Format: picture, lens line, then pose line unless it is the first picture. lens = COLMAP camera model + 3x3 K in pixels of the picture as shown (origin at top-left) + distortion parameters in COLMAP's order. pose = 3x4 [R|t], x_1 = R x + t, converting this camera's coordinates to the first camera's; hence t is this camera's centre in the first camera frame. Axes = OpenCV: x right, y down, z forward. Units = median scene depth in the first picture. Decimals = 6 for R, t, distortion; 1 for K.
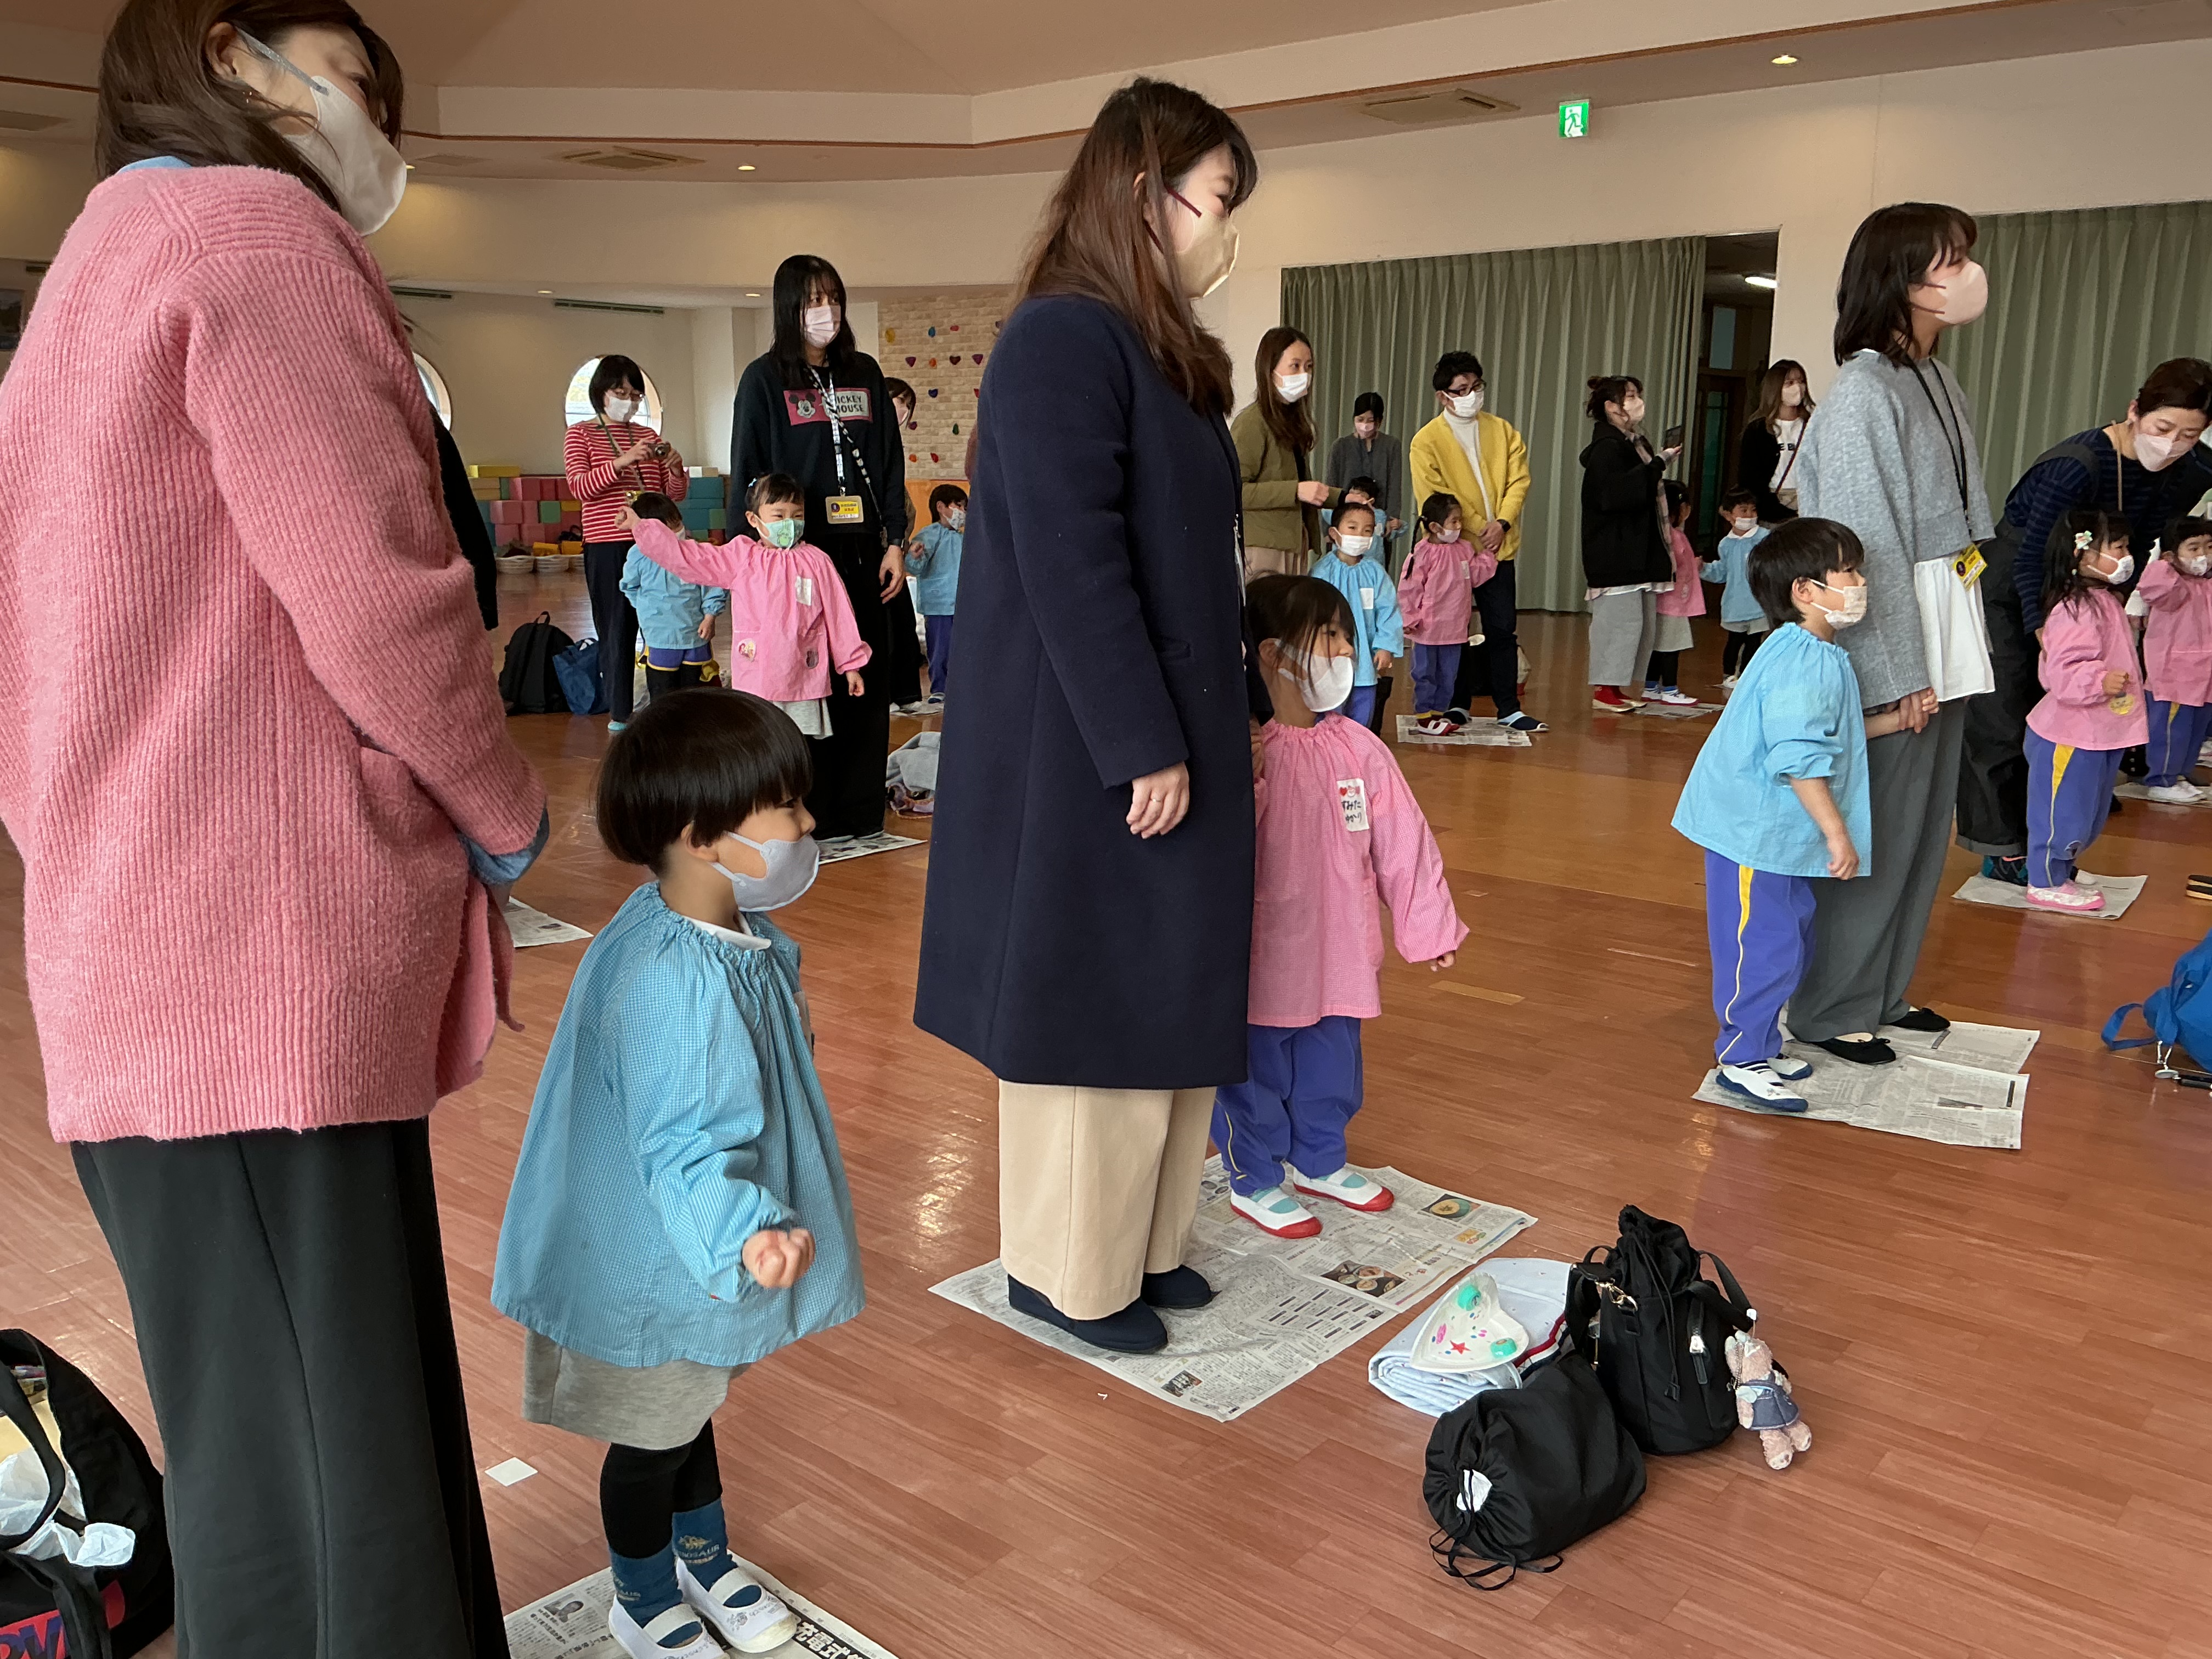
lens RADIAL K [[1847.0, 0, 1106.0], [0, 1847.0, 829.5], [0, 0, 1]] dist [0.180226, -0.253732]
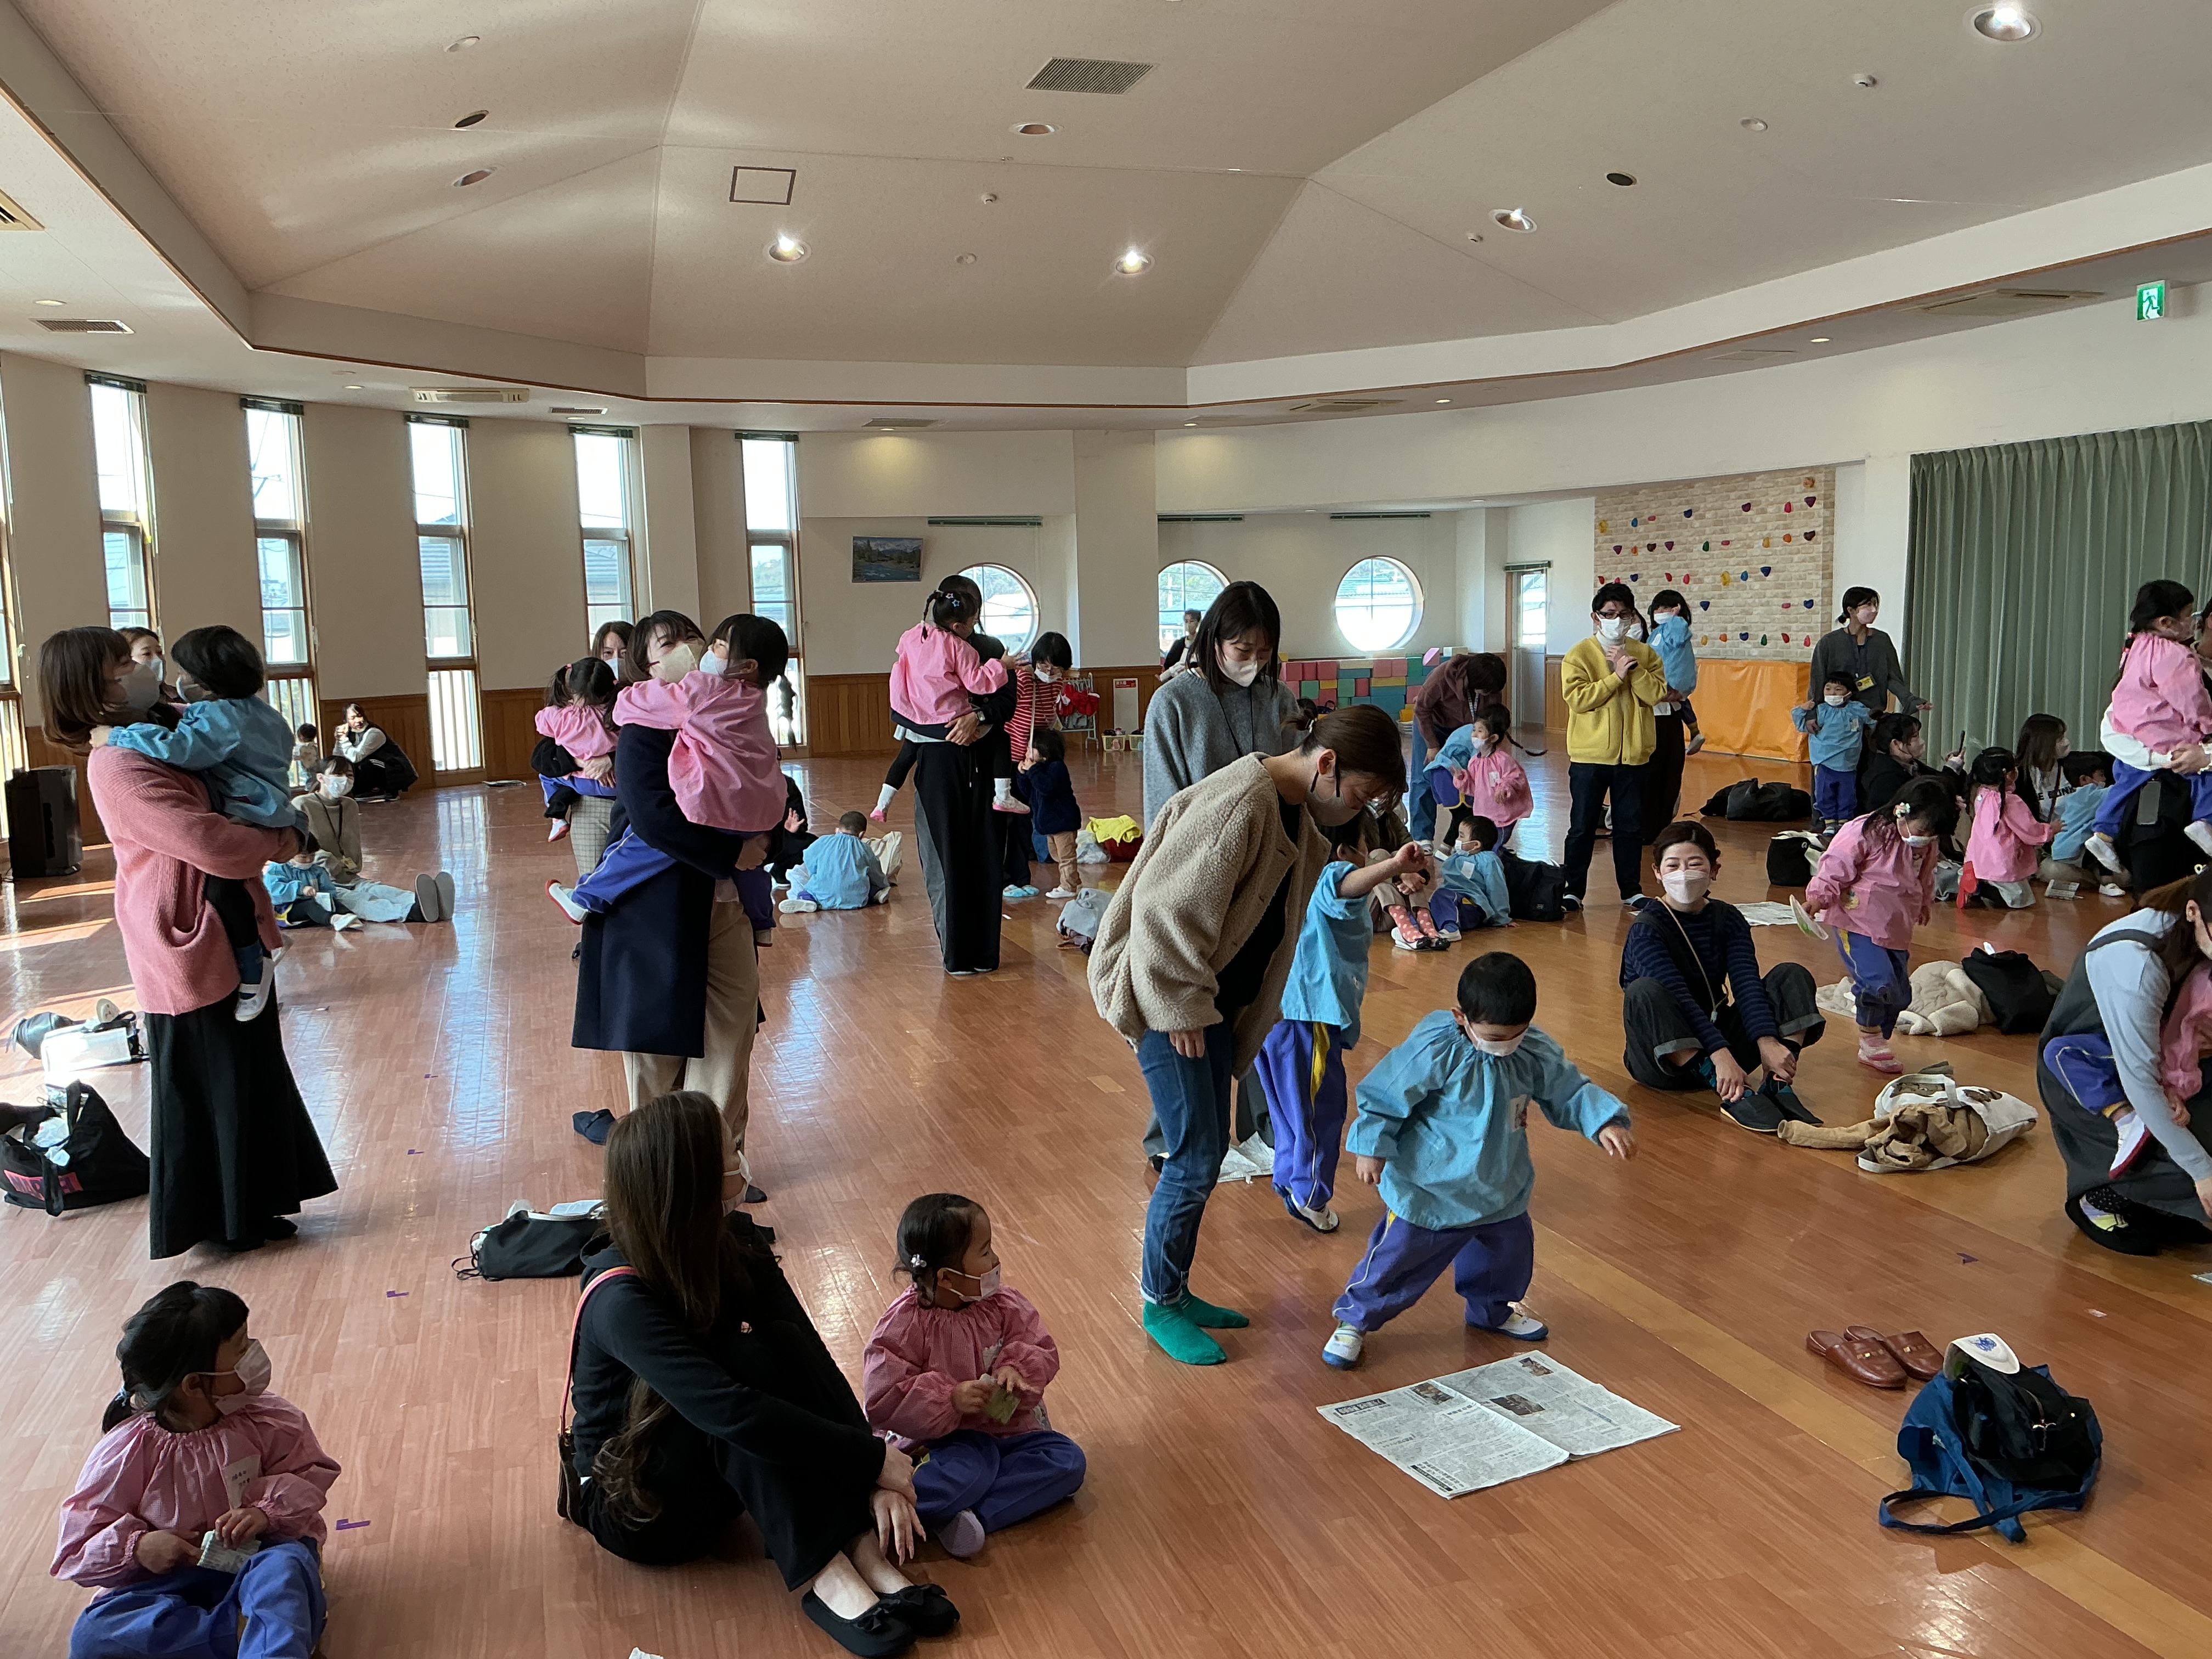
lens RADIAL K [[1909.1, 0, 1106.0], [0, 1909.1, 829.5], [0, 0, 1]] dist [-0.002440, -0.000801]
pose [[0.841177, 0.038849, -0.539362, 0.250824], [-0.082634, 0.994936, -0.057211, -0.004157], [0.534409, 0.092694, 0.840128, -0.062065]]
